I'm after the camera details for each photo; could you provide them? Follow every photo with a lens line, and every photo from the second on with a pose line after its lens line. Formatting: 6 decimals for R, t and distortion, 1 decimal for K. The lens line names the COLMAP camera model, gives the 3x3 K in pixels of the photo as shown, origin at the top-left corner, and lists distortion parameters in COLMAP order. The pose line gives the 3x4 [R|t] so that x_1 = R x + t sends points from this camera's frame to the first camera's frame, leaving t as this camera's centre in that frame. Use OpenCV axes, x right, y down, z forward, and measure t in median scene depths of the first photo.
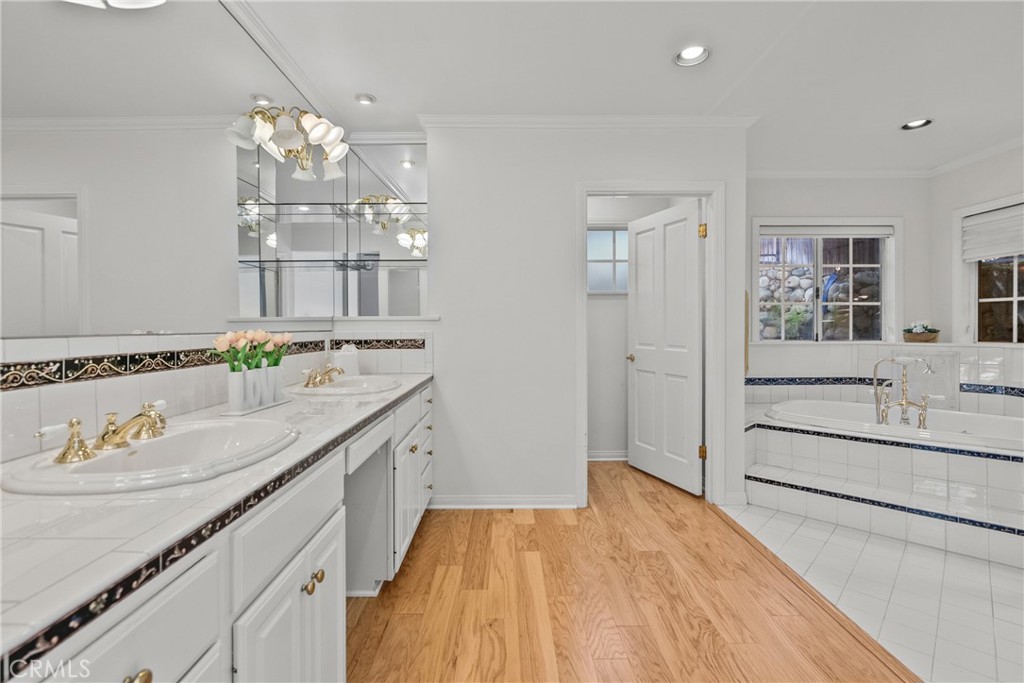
lens RADIAL K [[466.0, 0, 515.1], [0, 466.0, 335.1], [0, 0, 1]] dist [-0.003266, 0.002457]
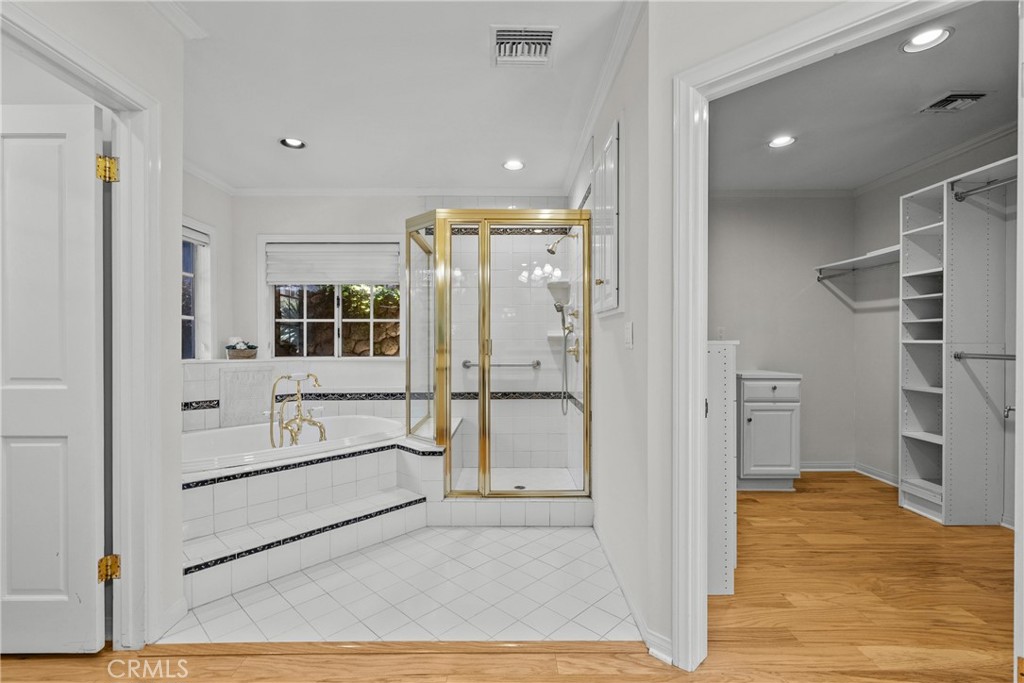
lens RADIAL K [[466.0, 0, 513.6], [0, 466.0, 343.5], [0, 0, 1]] dist [-0.003266, 0.002457]
pose [[0.004478, 0.003681, 0.999983, -0.168938], [0.018943, 0.999813, -0.003765, -0.003453], [-0.999811, 0.018960, 0.004408, 0.581969]]
